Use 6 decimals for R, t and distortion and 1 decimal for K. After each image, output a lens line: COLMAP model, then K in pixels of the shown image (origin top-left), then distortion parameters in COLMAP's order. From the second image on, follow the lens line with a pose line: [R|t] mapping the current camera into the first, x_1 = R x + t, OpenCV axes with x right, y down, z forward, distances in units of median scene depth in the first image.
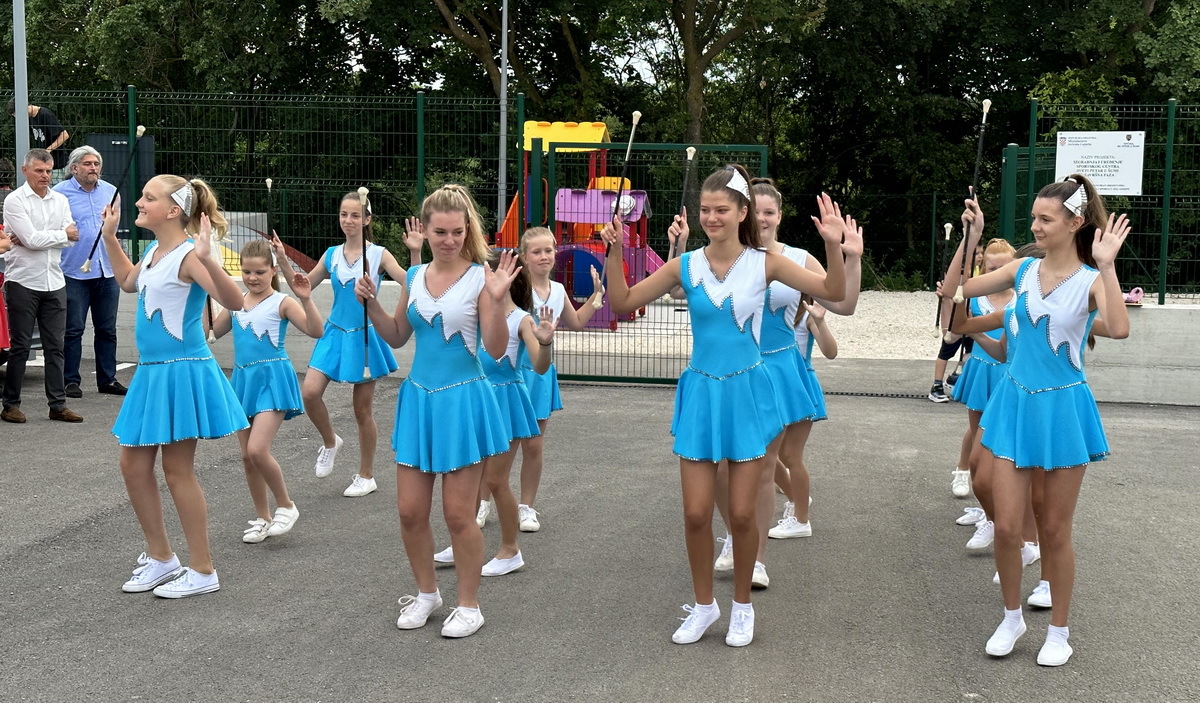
lens RADIAL K [[1605.4, 0, 598.6], [0, 1605.4, 352.6], [0, 0, 1]] dist [-0.008273, 0.000000]
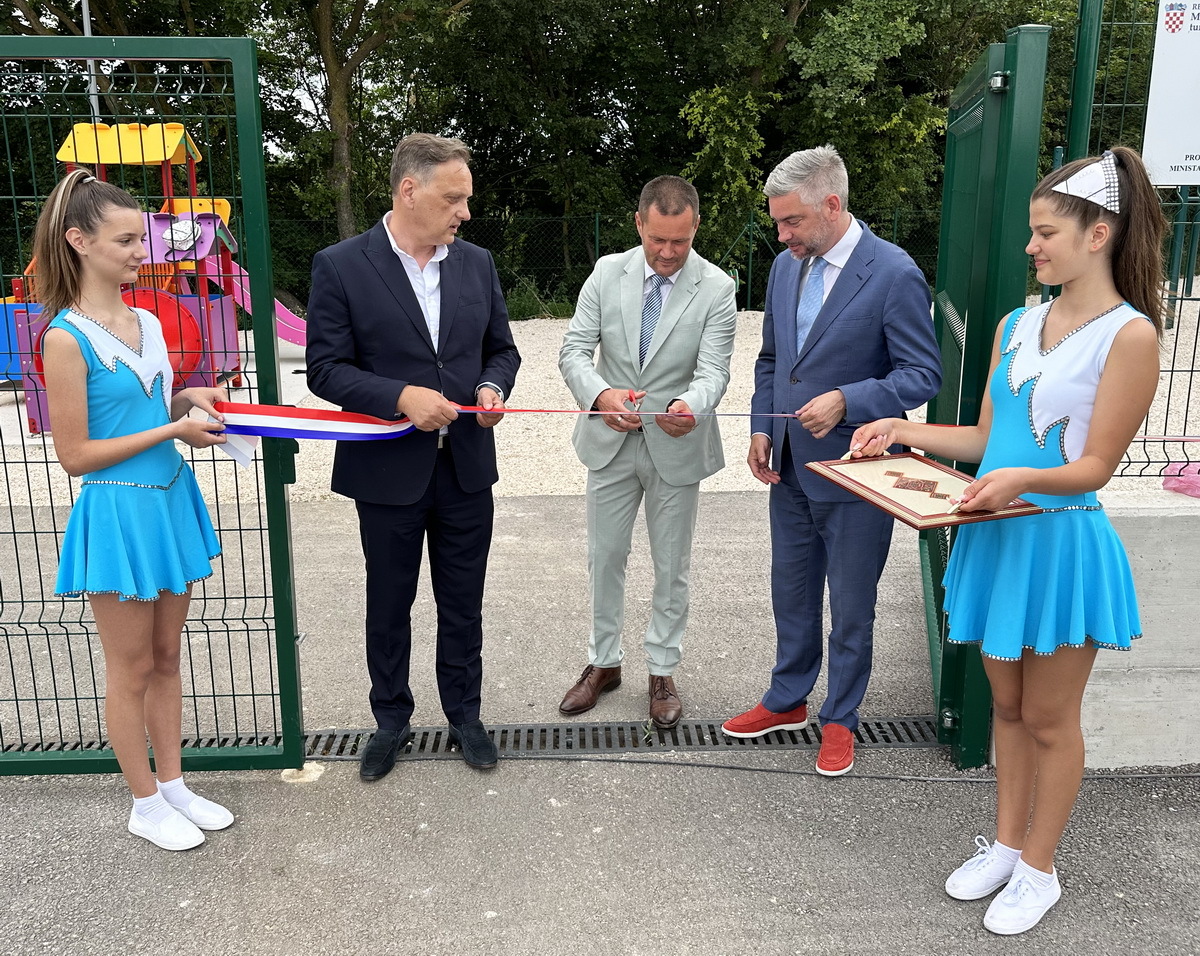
lens RADIAL K [[1050.4, 0, 600.3], [0, 1050.4, 480.6], [0, 0, 1]] dist [0.018783, -0.006212]
pose [[0.971234, -0.074941, 0.226026, 0.053029], [0.042121, 0.988287, 0.146681, -0.031816], [-0.234370, -0.132941, 0.963015, 0.345584]]
